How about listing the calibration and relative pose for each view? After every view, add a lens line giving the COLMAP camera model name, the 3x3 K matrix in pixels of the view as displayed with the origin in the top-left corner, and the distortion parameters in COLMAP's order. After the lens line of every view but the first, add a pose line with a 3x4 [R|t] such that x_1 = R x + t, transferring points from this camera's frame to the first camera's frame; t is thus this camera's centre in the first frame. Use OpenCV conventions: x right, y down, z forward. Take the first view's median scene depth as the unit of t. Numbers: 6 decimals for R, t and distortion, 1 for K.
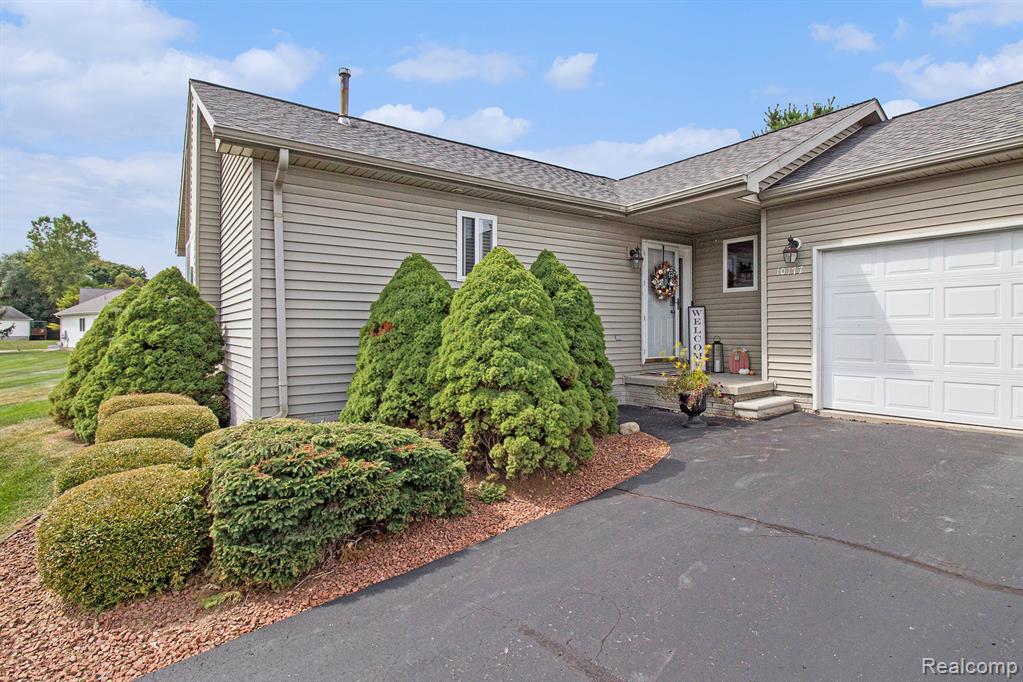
lens RADIAL K [[501.6, 0, 509.8], [0, 501.6, 329.5], [0, 0, 1]] dist [-0.000299, -0.000293]
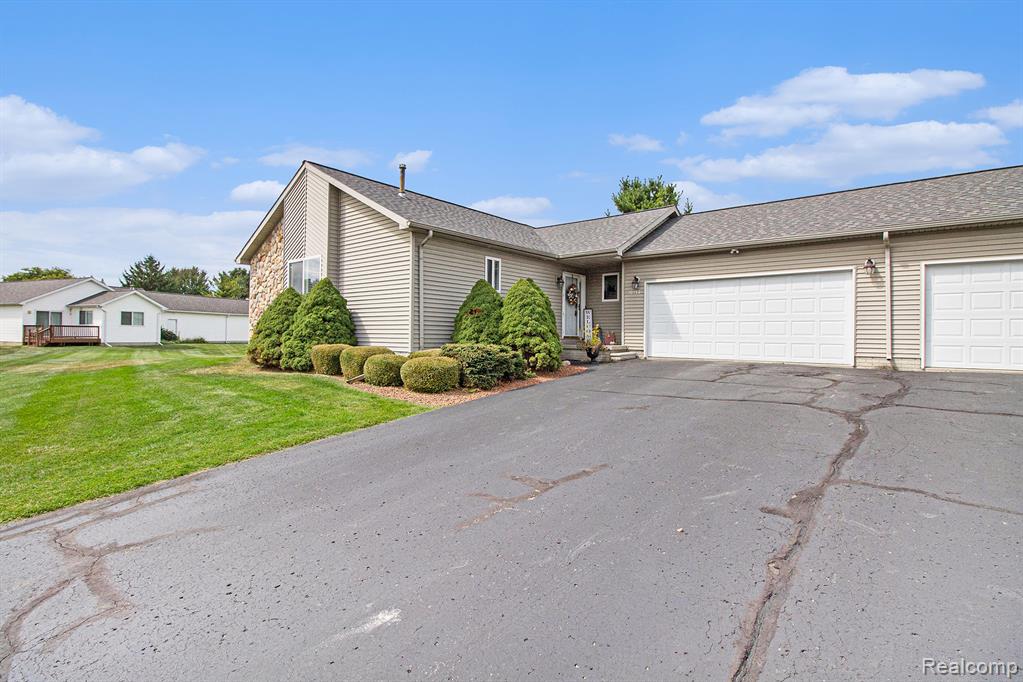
lens RADIAL K [[454.6, 0, 515.4], [0, 454.6, 319.1], [0, 0, 1]] dist [0.000144, 0.000014]
pose [[0.967419, 0.022091, 0.252214, -0.455961], [-0.014488, 0.999384, -0.031960, 0.072539], [-0.252764, 0.027264, 0.967144, -0.808437]]
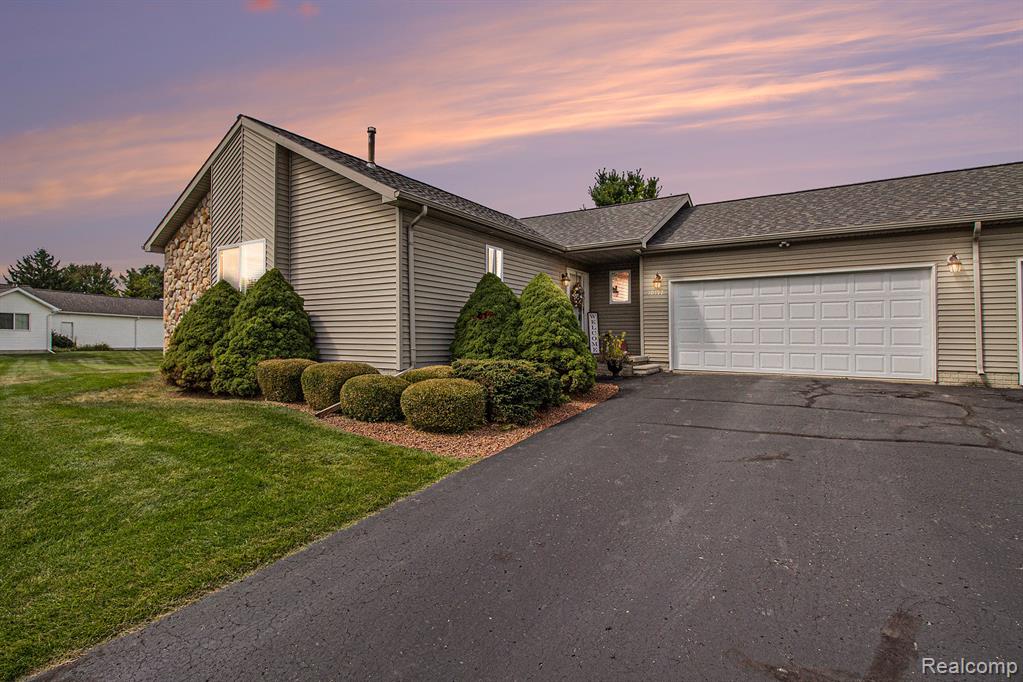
lens RADIAL K [[474.6, 0, 513.9], [0, 474.6, 331.1], [0, 0, 1]] dist [0.010989, -0.010807]
pose [[0.935695, 0.018572, 0.352322, -0.562297], [-0.013628, 0.999771, -0.016506, 0.059513], [-0.352548, 0.010643, 0.935733, -0.435870]]
